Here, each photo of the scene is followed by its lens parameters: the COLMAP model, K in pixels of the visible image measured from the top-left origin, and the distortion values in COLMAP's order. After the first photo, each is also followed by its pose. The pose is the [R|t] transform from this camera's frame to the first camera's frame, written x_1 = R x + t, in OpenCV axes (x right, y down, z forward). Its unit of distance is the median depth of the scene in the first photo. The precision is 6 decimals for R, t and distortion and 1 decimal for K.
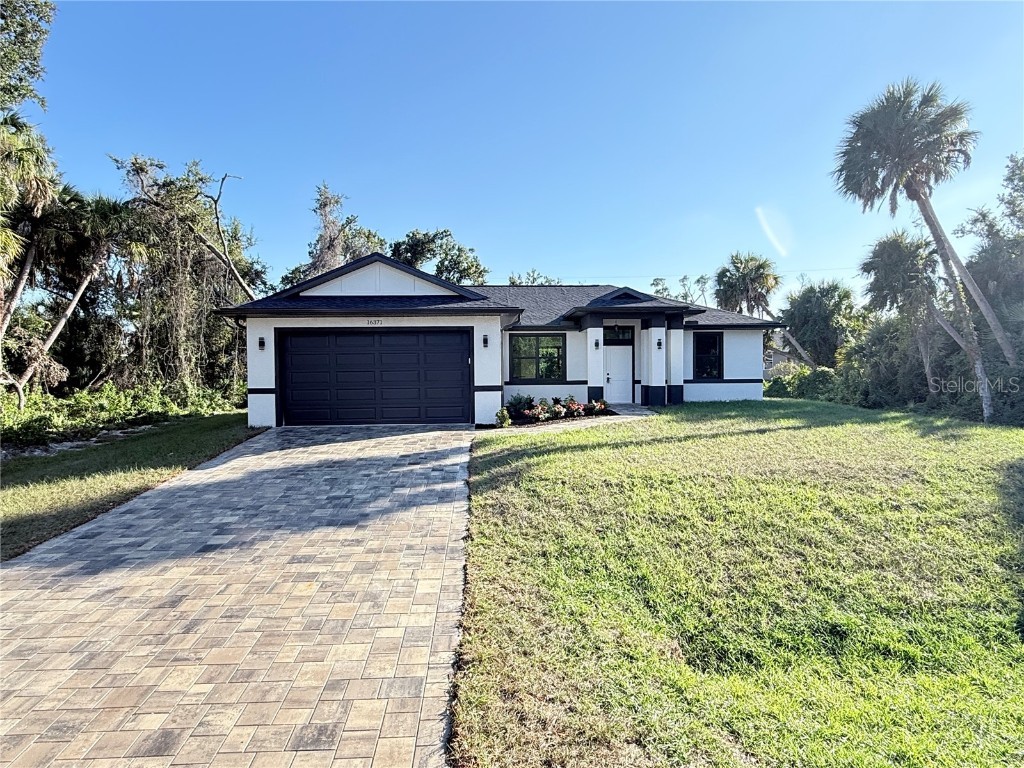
lens RADIAL K [[661.3, 0, 512.0], [0, 661.3, 384.0], [0, 0, 1]] dist [-0.002168, -0.000351]
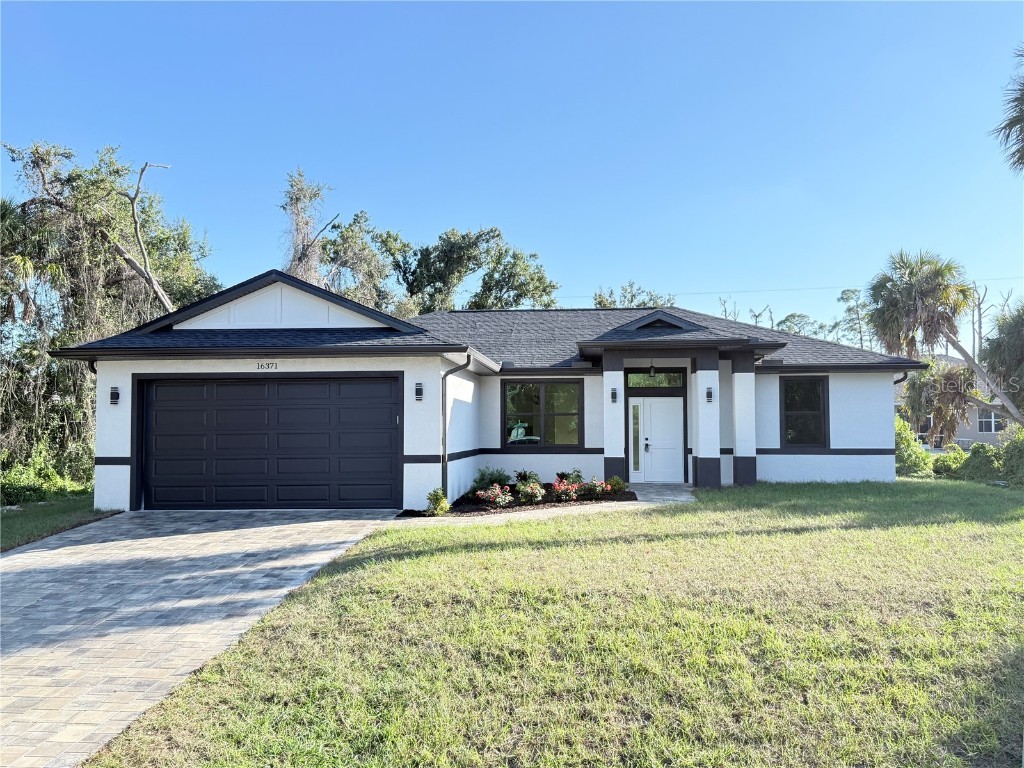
lens RADIAL K [[978.2, 0, 512.0], [0, 978.2, 384.0], [0, 0, 1]] dist [0.137244, -0.315620]
pose [[0.988534, -0.001952, -0.150989, 0.165572], [-0.008108, 0.997788, -0.065984, -0.003844], [0.150784, 0.066452, 0.986331, -0.011756]]
